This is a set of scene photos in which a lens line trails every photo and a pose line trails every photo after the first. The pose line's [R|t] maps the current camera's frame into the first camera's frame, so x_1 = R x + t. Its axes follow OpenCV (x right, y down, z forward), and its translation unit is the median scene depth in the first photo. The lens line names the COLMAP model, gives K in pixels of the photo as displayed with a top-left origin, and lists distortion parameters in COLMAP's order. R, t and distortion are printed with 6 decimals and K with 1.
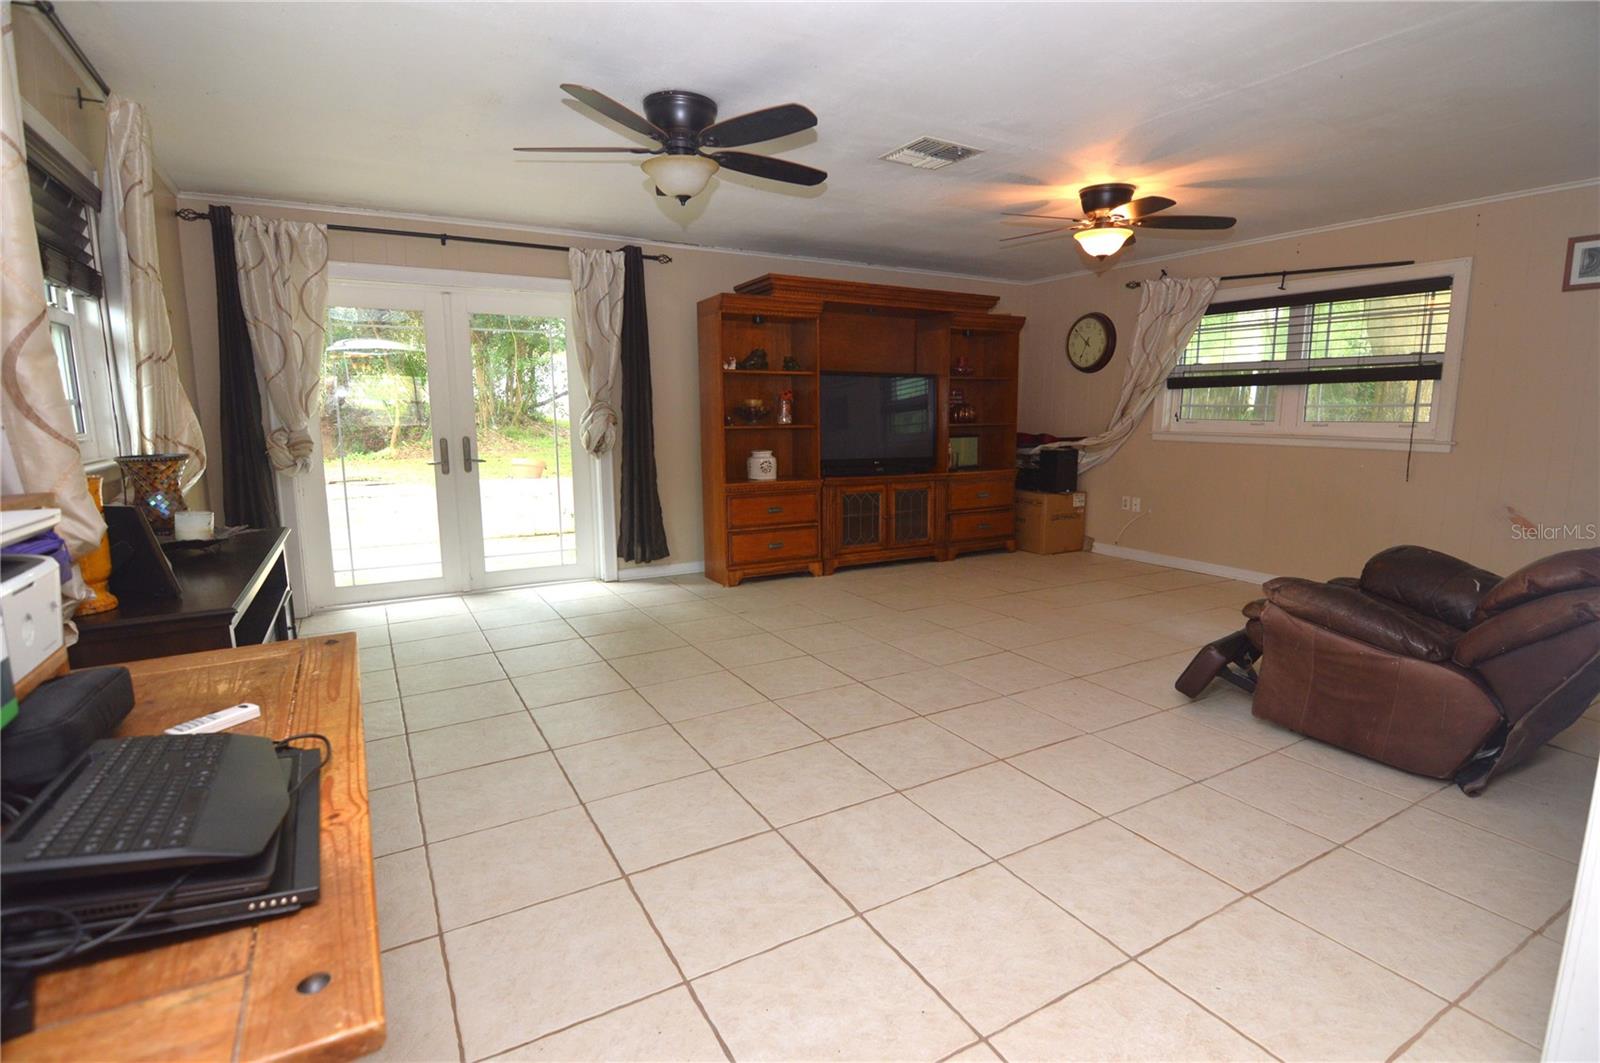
lens RADIAL K [[785.4, 0, 805.6], [0, 785.4, 528.6], [0, 0, 1]] dist [-0.007067, -0.001442]
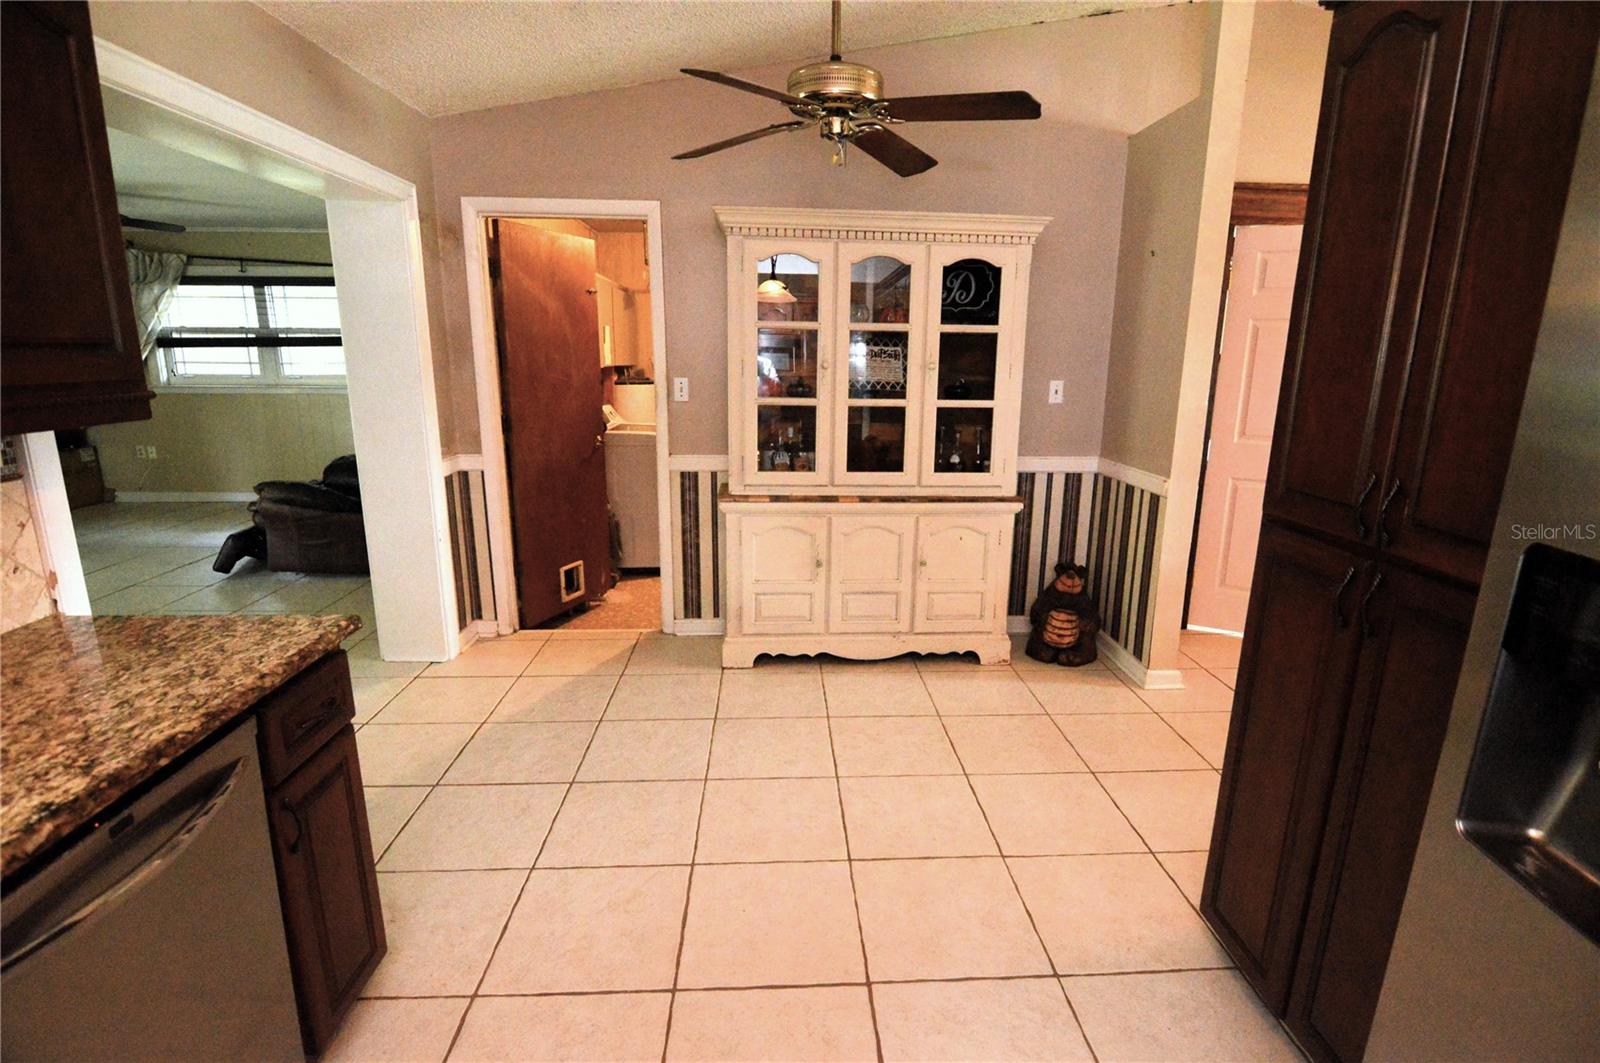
lens RADIAL K [[785.4, 0, 800.6], [0, 785.4, 528.5], [0, 0, 1]] dist [-0.007067, -0.001442]
pose [[0.464660, -0.198208, 0.863021, -0.157427], [0.132128, 0.979234, 0.153759, 0.031741], [-0.875576, 0.042584, 0.481200, -0.404873]]
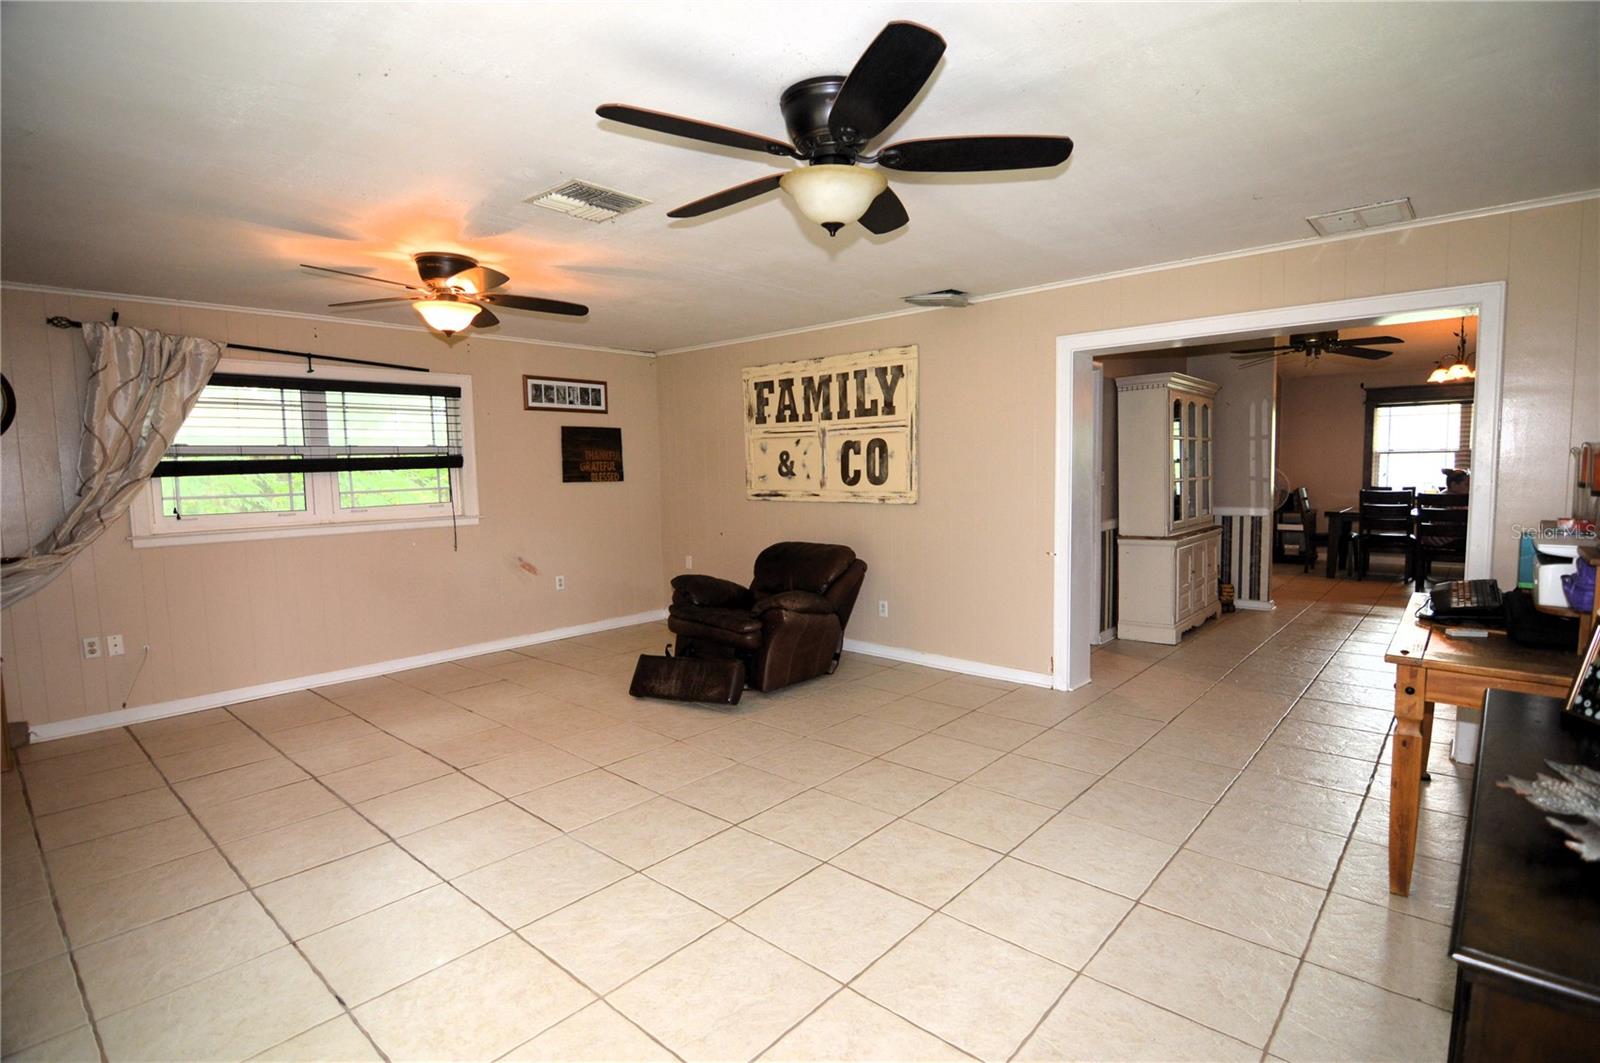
lens RADIAL K [[785.4, 0, 806.1], [0, 785.4, 527.7], [0, 0, 1]] dist [-0.007067, -0.001442]
pose [[-0.304536, -0.074167, 0.949609, -0.480561], [0.161461, 0.978516, 0.128205, -0.144734], [-0.938716, 0.192368, -0.286019, 0.736278]]
